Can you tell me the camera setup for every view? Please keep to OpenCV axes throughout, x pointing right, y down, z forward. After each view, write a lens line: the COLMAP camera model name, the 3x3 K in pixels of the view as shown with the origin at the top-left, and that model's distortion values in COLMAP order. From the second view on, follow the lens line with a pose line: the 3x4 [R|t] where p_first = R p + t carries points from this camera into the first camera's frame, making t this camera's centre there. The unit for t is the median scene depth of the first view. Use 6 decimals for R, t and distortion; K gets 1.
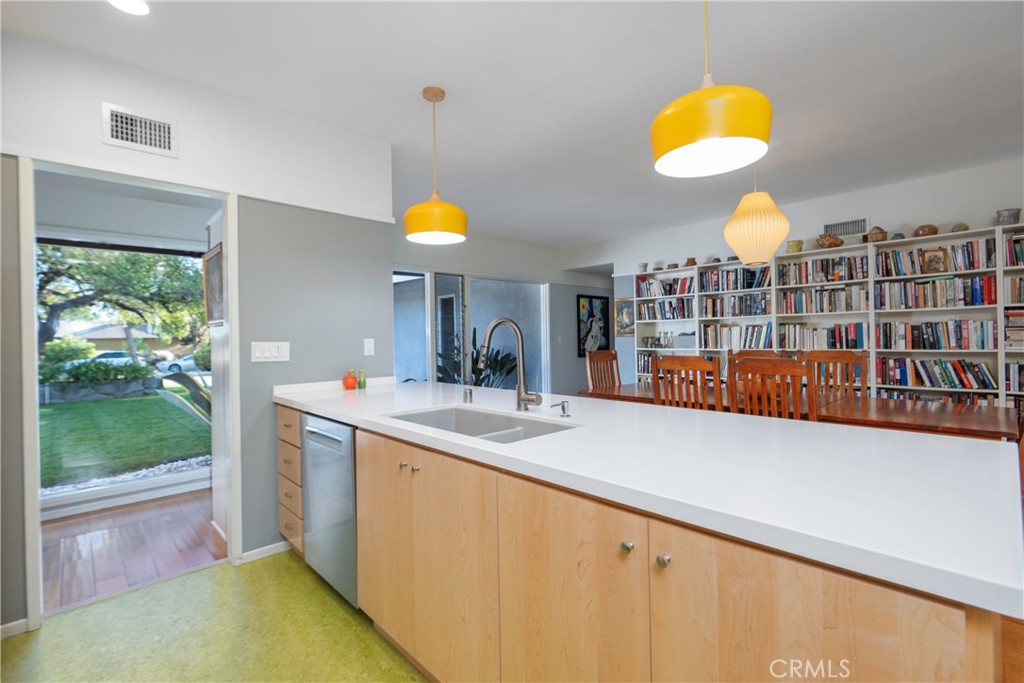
lens RADIAL K [[482.0, 0, 504.9], [0, 482.0, 342.0], [0, 0, 1]] dist [0.007882, -0.001746]
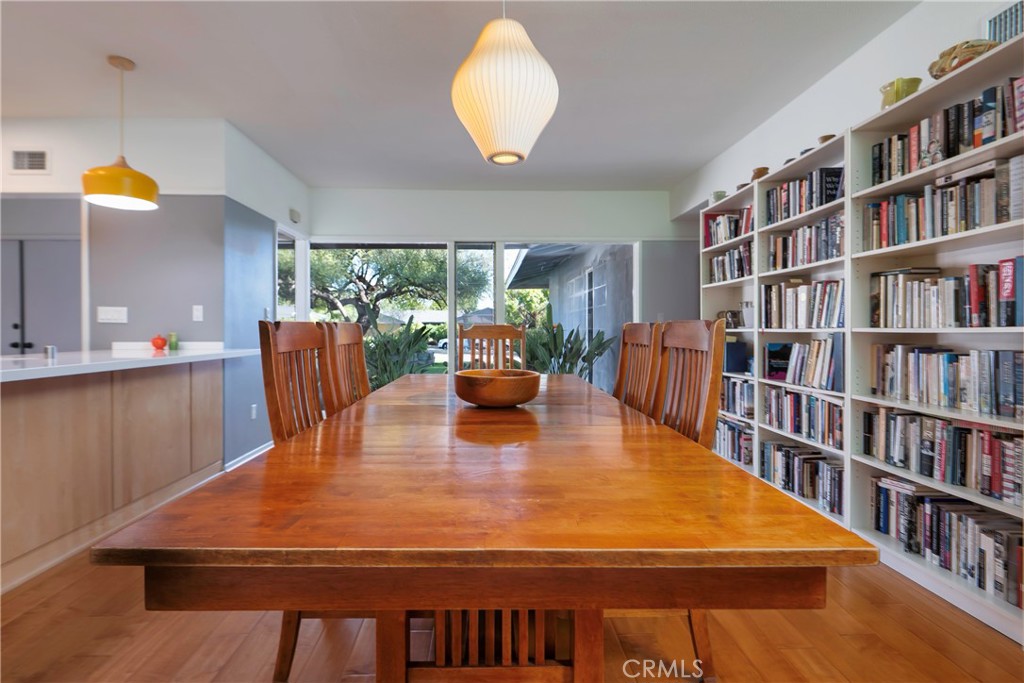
lens RADIAL K [[482.0, 0, 513.9], [0, 482.0, 334.4], [0, 0, 1]] dist [0.007882, -0.001746]
pose [[0.741877, 0.027056, -0.669990, 0.671005], [-0.015320, 0.999609, 0.023402, 0.015185], [0.670361, -0.007097, 0.742001, 0.455675]]
